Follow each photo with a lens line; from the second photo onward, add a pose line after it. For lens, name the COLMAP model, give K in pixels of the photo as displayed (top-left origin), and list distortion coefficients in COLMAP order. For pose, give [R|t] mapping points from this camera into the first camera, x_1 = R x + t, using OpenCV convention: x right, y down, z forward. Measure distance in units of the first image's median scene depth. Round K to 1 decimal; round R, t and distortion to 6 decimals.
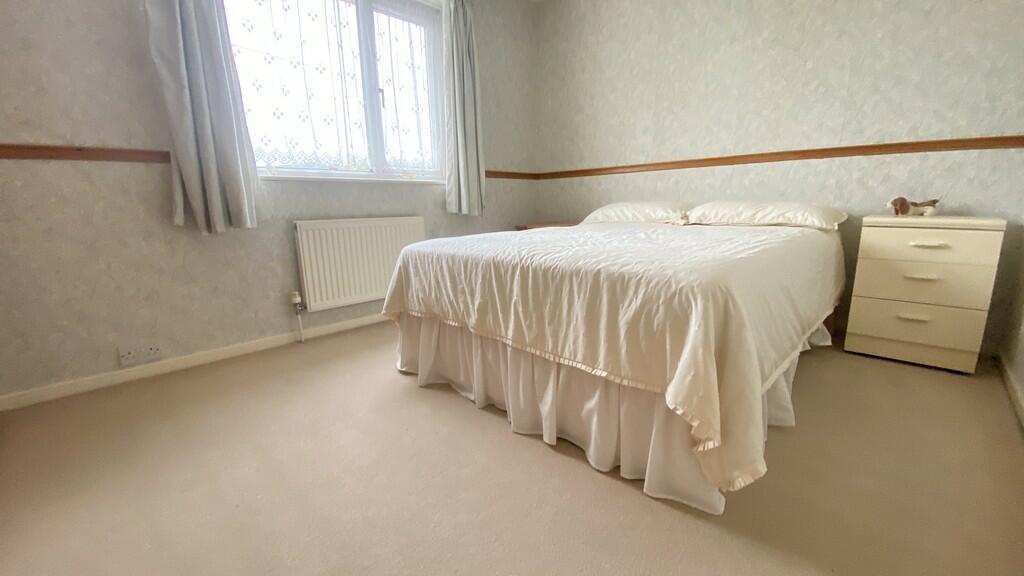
lens RADIAL K [[412.3, 0, 509.3], [0, 412.3, 290.9], [0, 0, 1]] dist [0.034708, -0.027456]
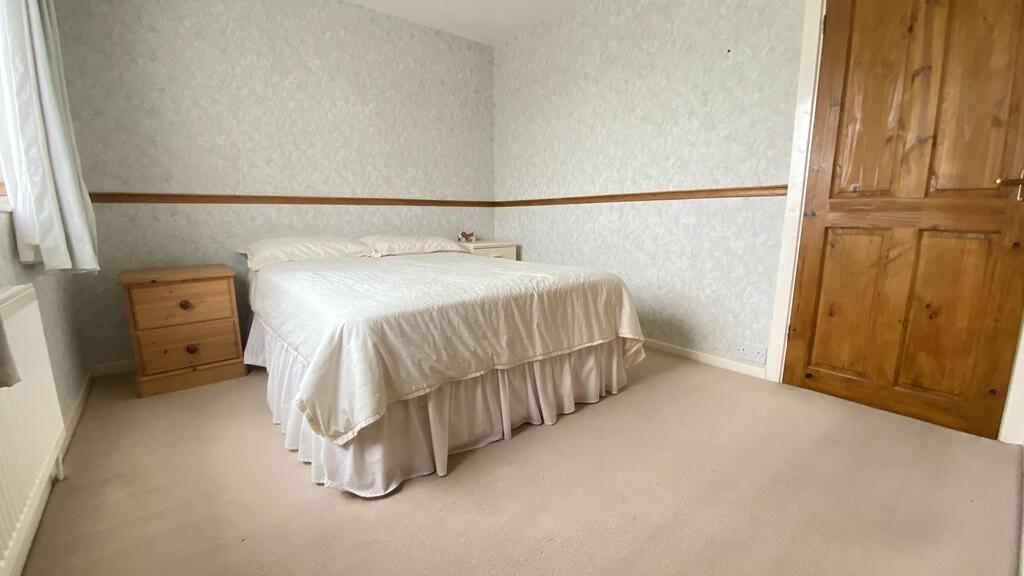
lens RADIAL K [[412.8, 0, 509.2], [0, 412.8, 292.3], [0, 0, 1]] dist [0.052777, -0.045598]
pose [[0.119234, -0.158840, 0.980078, -1.025001], [0.212394, 0.968350, 0.131100, -0.210182], [-0.969883, 0.192531, 0.149197, 0.753359]]
